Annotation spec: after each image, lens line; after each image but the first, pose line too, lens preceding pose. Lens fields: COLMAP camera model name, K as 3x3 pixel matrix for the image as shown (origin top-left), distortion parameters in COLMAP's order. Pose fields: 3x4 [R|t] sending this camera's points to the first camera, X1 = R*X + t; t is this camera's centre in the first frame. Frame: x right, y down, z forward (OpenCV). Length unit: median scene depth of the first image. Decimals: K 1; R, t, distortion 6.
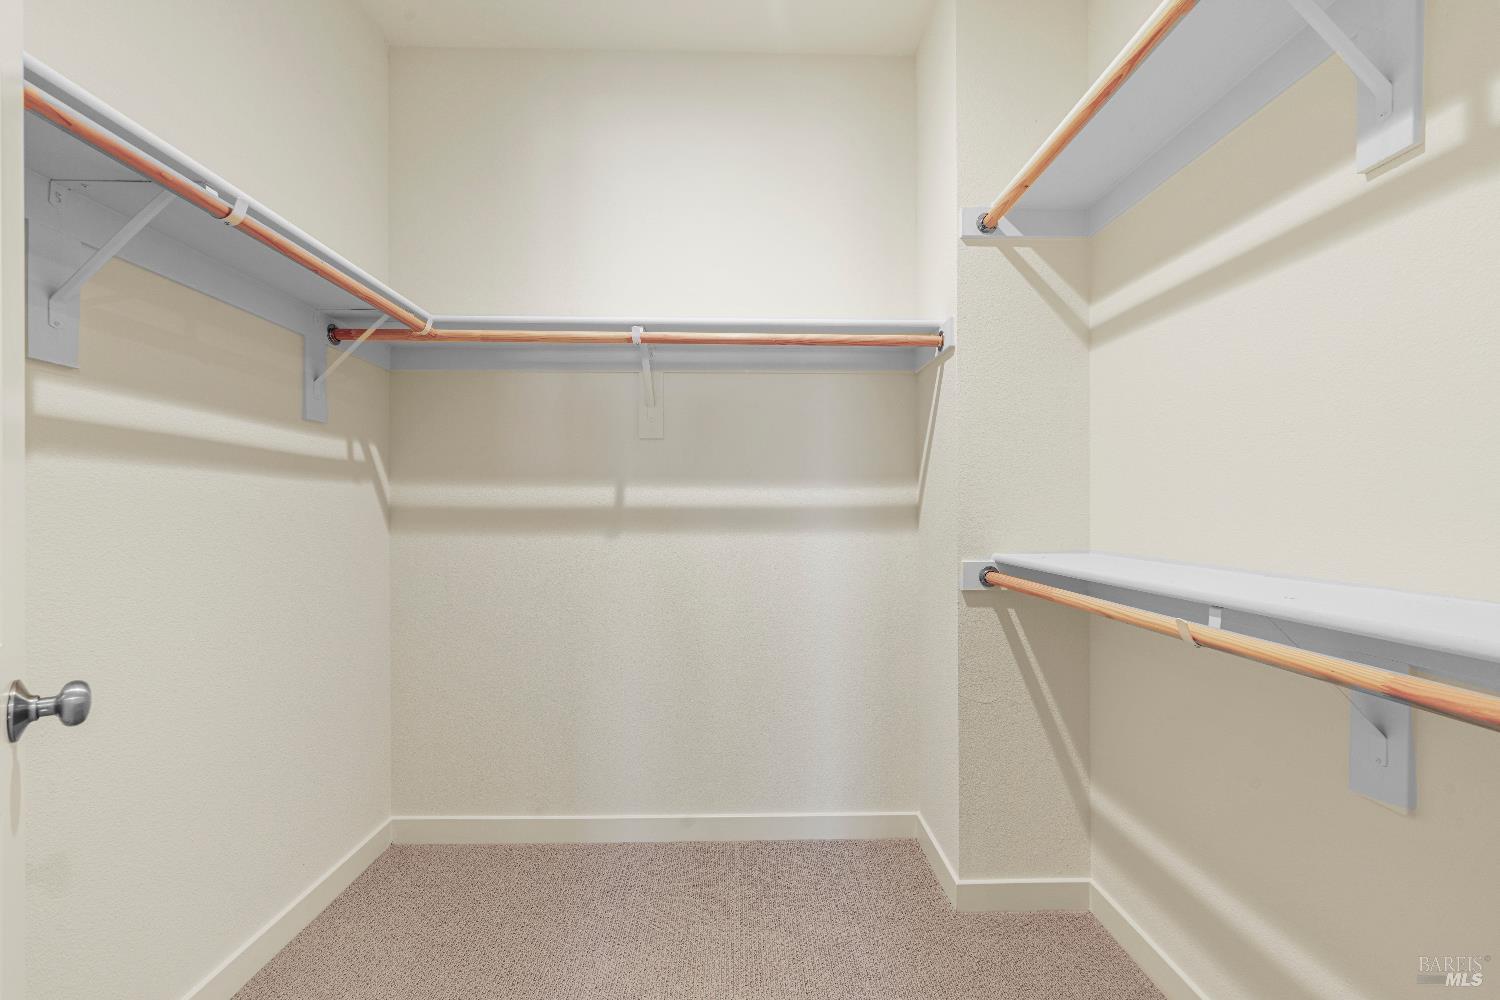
lens RADIAL K [[607.8, 0, 750.0], [0, 607.8, 500.0], [0, 0, 1]] dist [-0.001328, -0.000142]
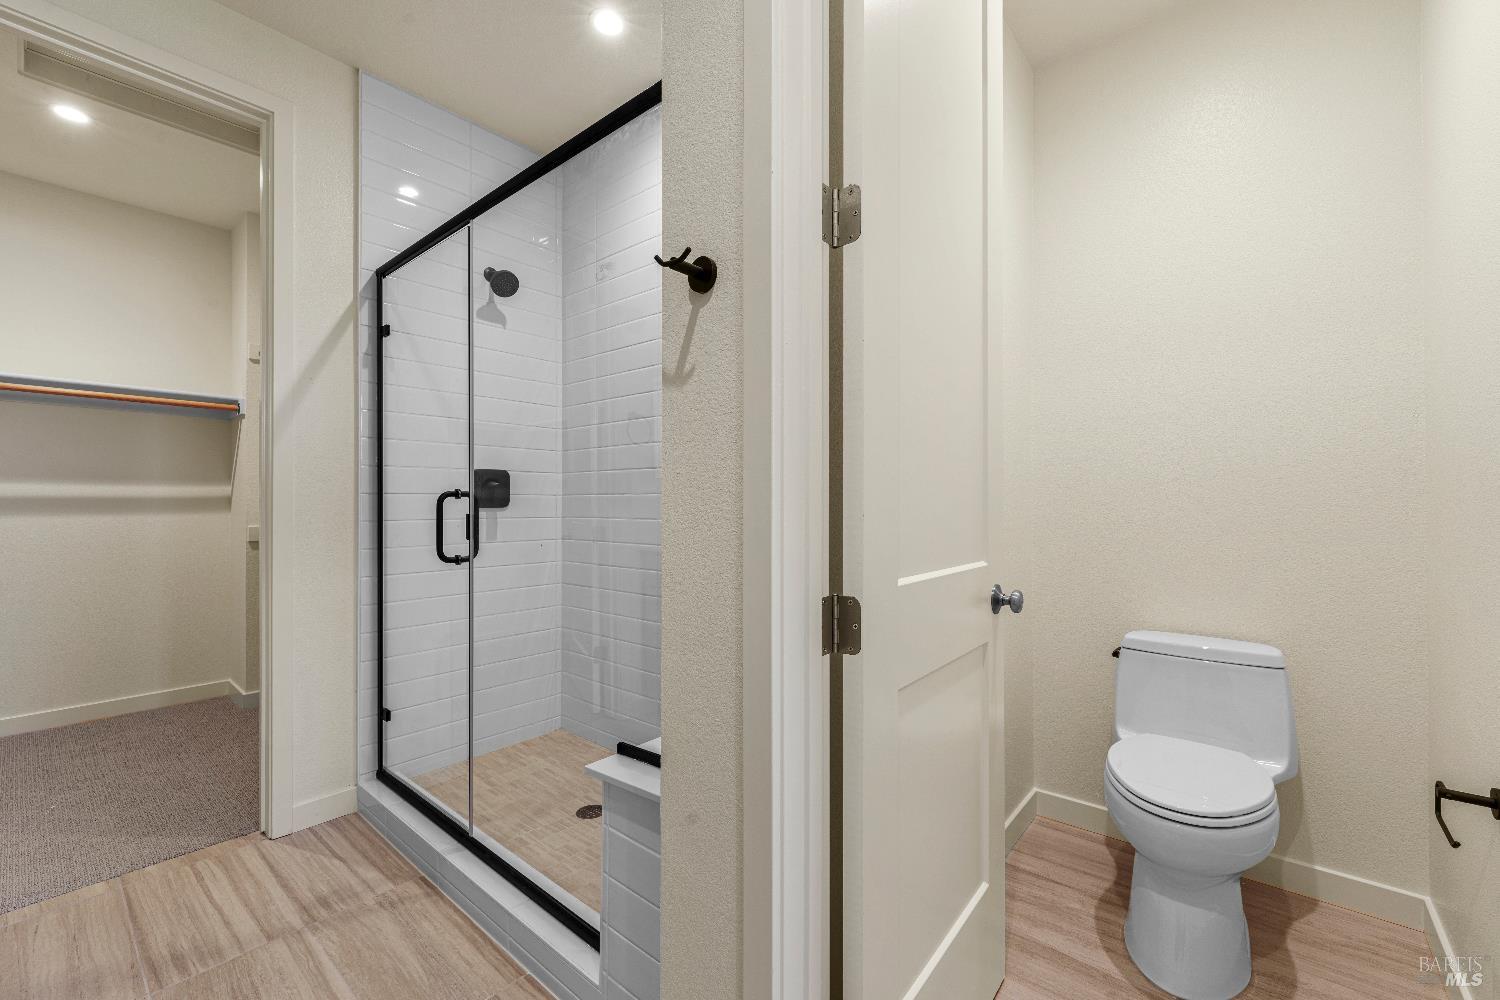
lens RADIAL K [[607.8, 0, 750.0], [0, 607.8, 500.0], [0, 0, 1]] dist [-0.001328, -0.000142]
pose [[0.658689, 0.008149, 0.752371, -0.047487], [-0.015161, 0.999882, 0.002443, -0.009976], [-0.752263, -0.013016, 0.658735, -1.286379]]
